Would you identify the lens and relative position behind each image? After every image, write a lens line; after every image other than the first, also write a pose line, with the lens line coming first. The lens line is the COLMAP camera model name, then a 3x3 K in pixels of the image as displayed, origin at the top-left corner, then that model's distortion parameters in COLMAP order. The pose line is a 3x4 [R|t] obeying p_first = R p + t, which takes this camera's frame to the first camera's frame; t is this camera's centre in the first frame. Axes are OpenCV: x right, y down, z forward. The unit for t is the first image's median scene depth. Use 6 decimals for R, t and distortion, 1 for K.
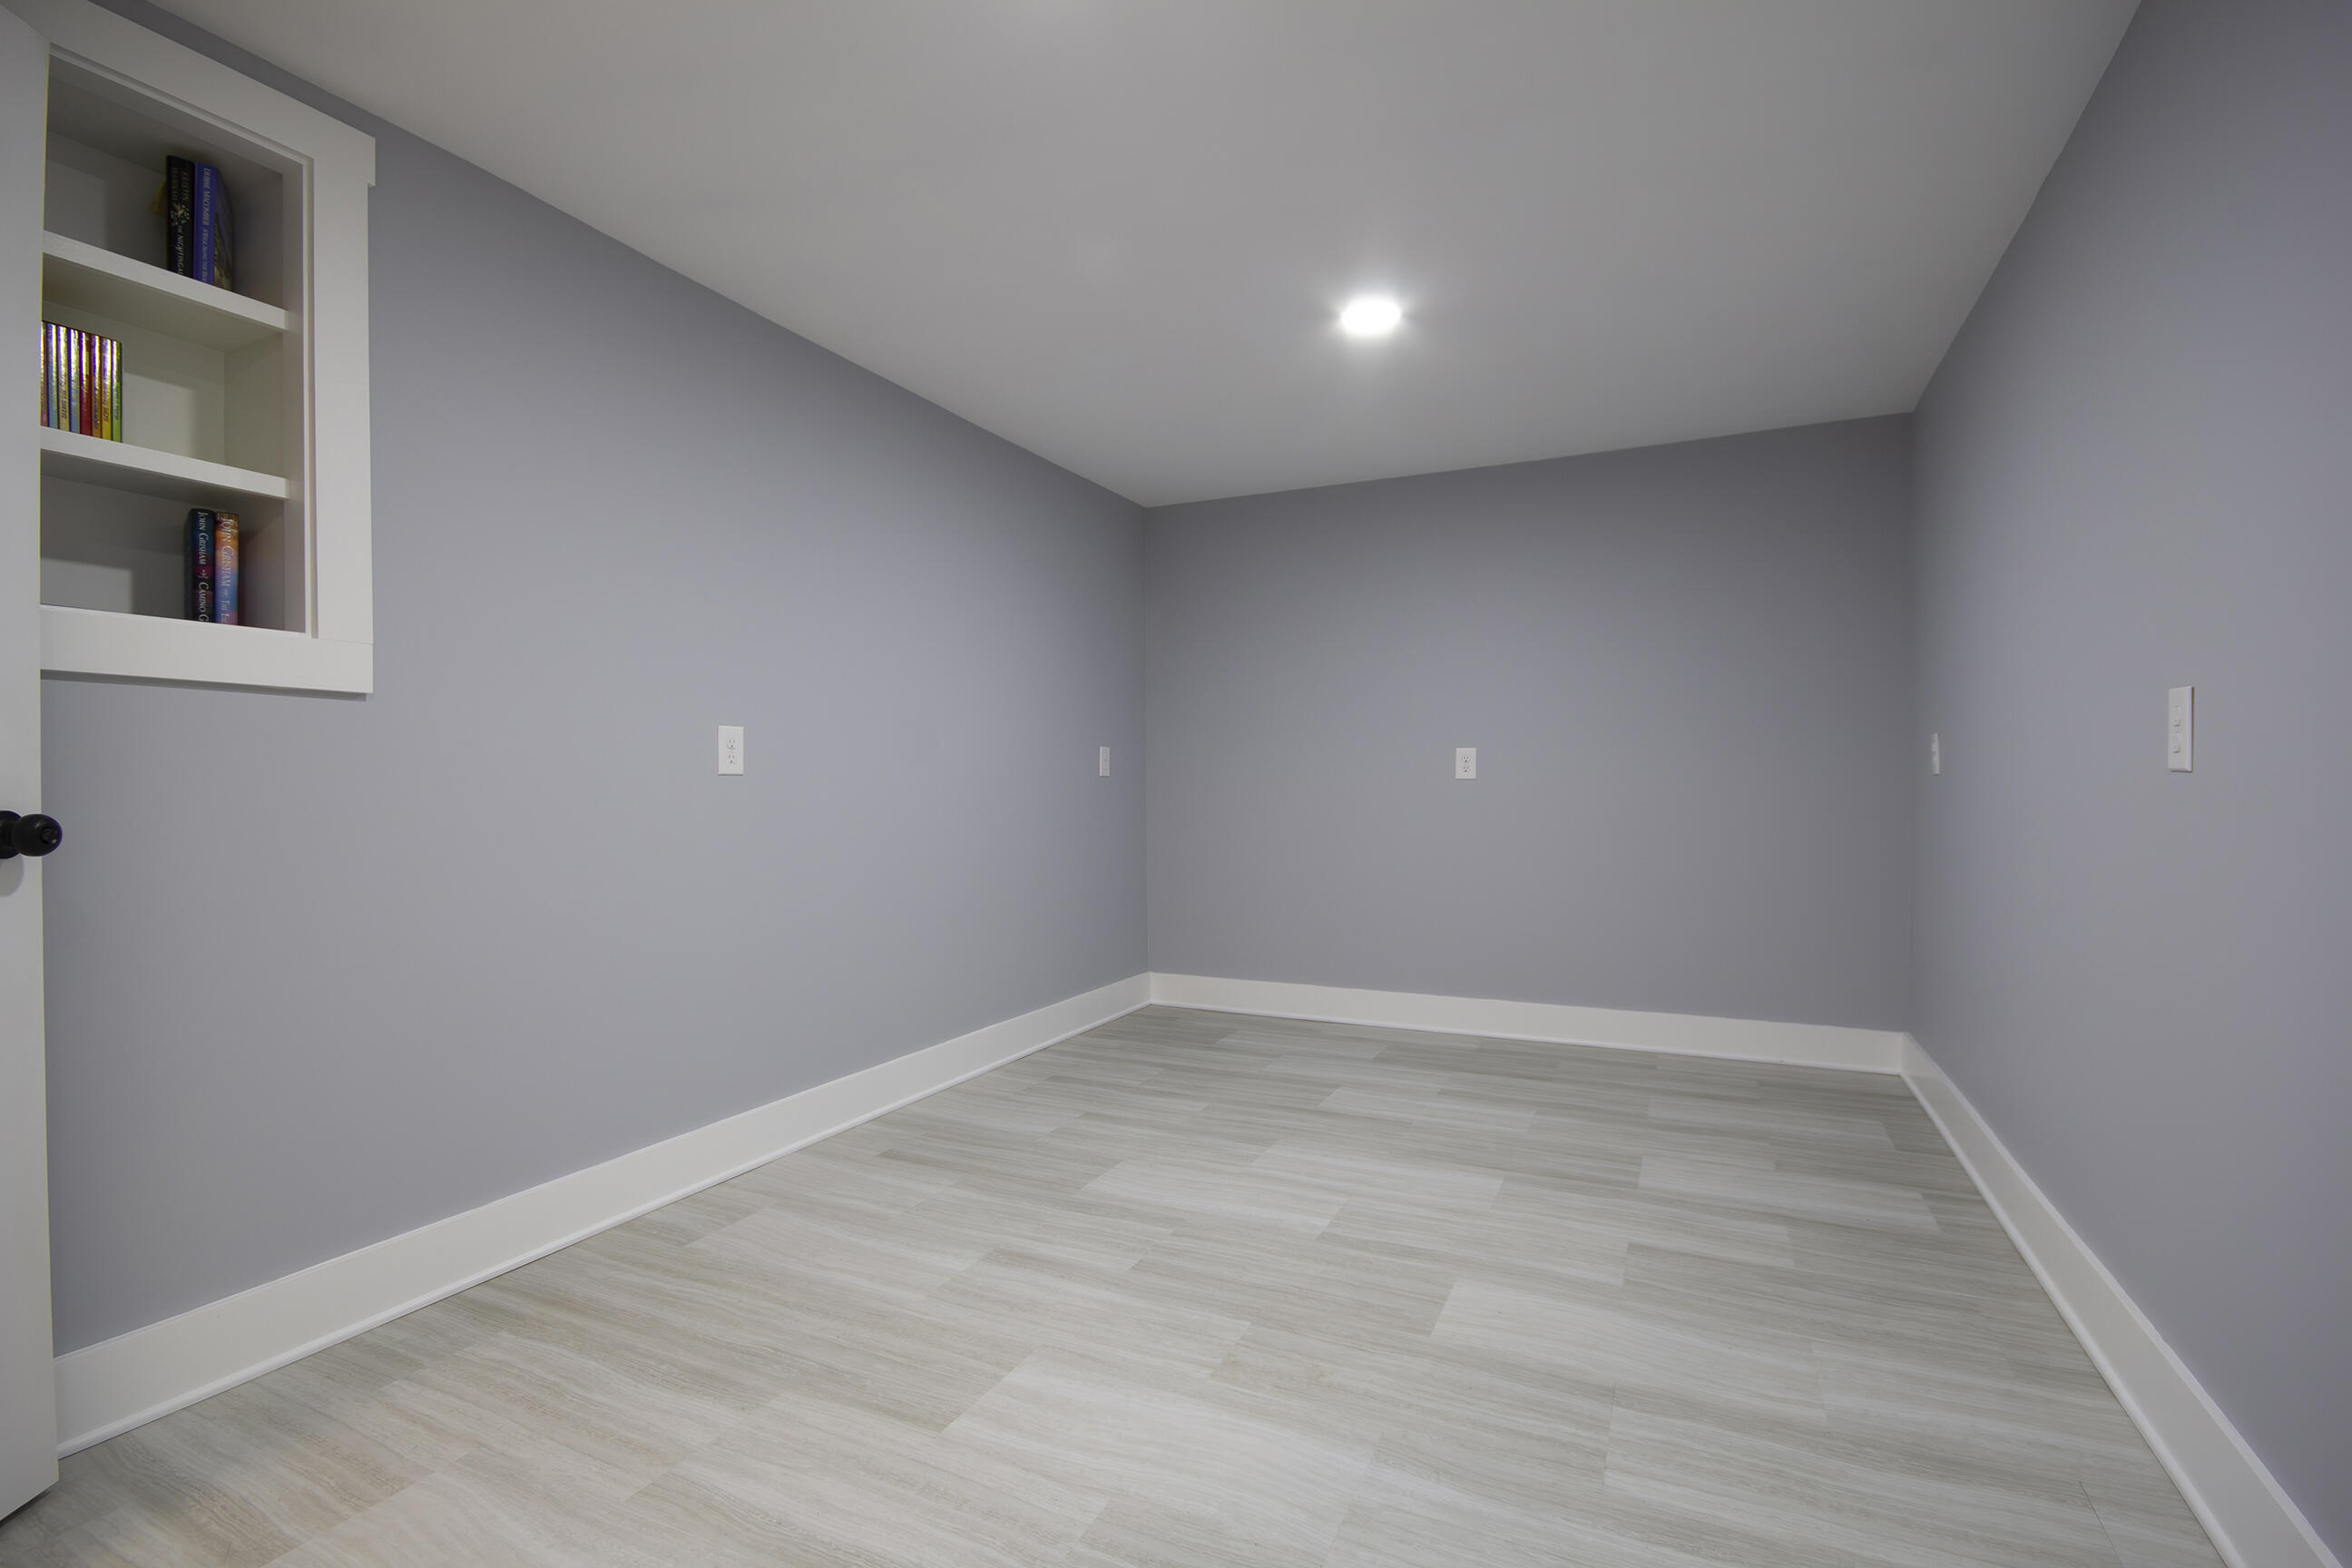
lens RADIAL K [[1086.3, 0, 1164.3], [0, 1086.3, 787.8], [0, 0, 1]] dist [0.000685, -0.000577]
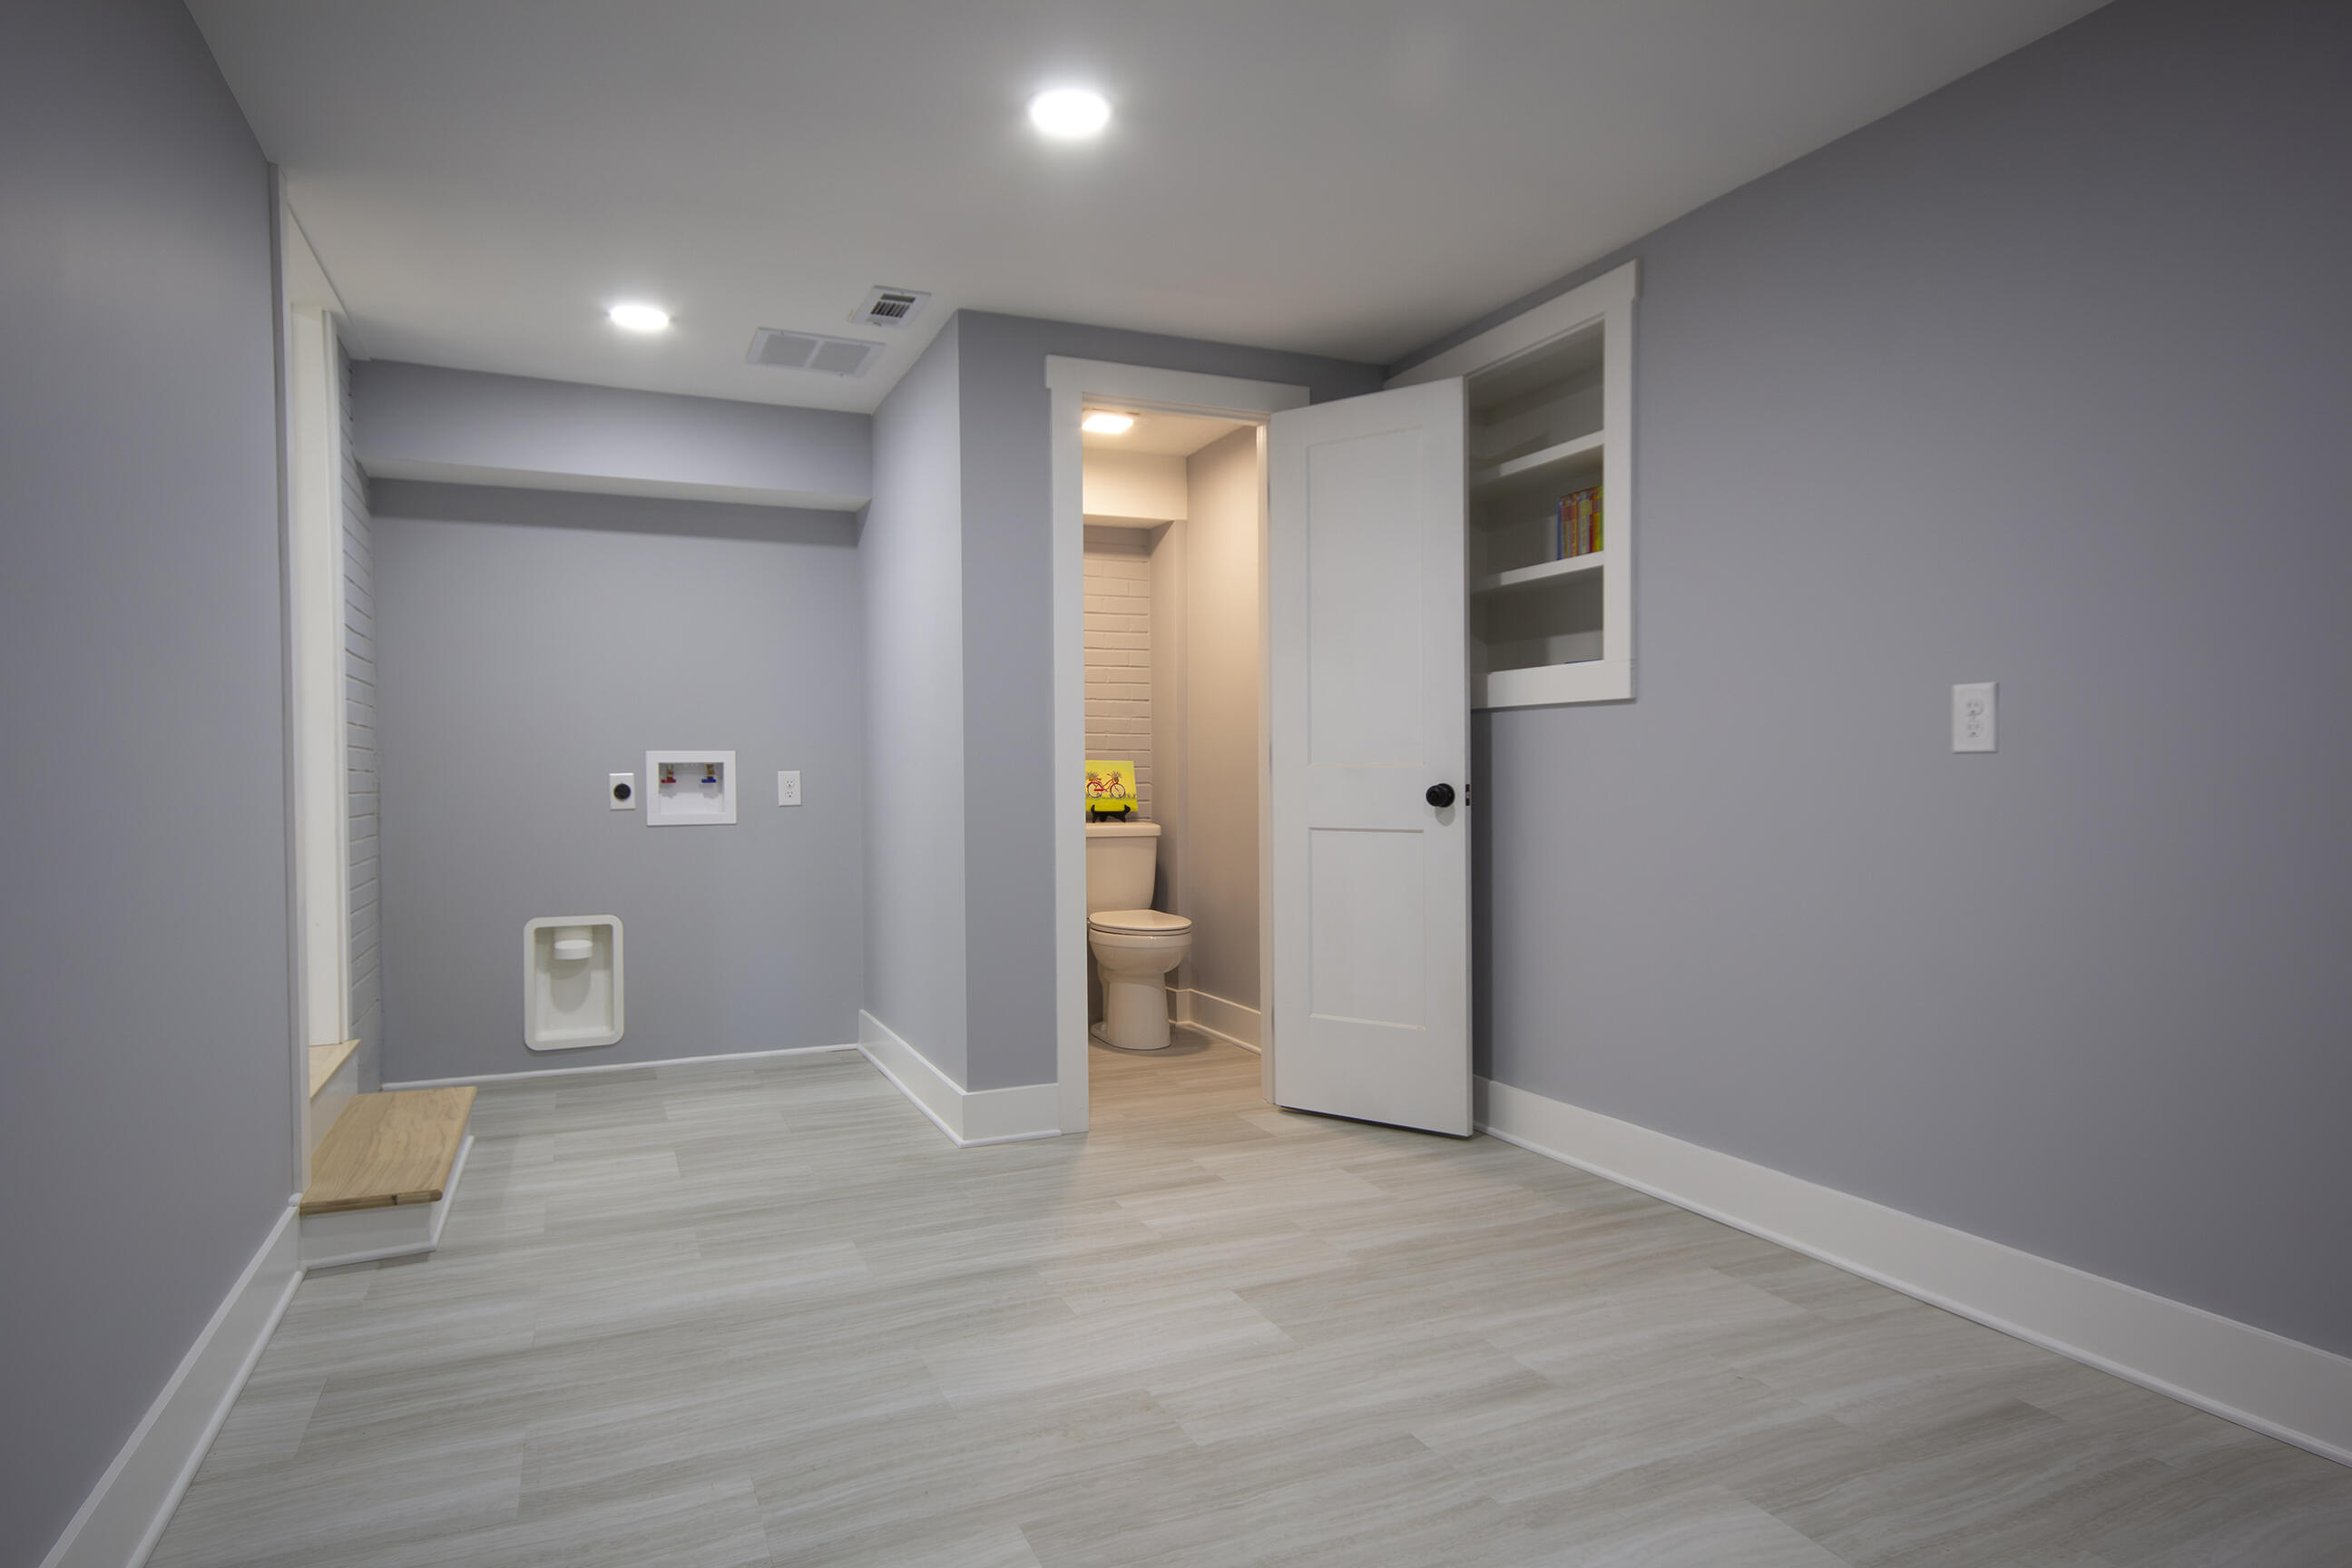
lens RADIAL K [[1317.9, 0, 1151.2], [0, 1317.9, 788.4], [0, 0, 1]] dist [-0.002034, -0.000217]
pose [[-0.657003, 0.017882, -0.753676, 0.827411], [0.007928, 0.999827, 0.016811, -0.010092], [0.753846, 0.005070, -0.657031, 1.608647]]
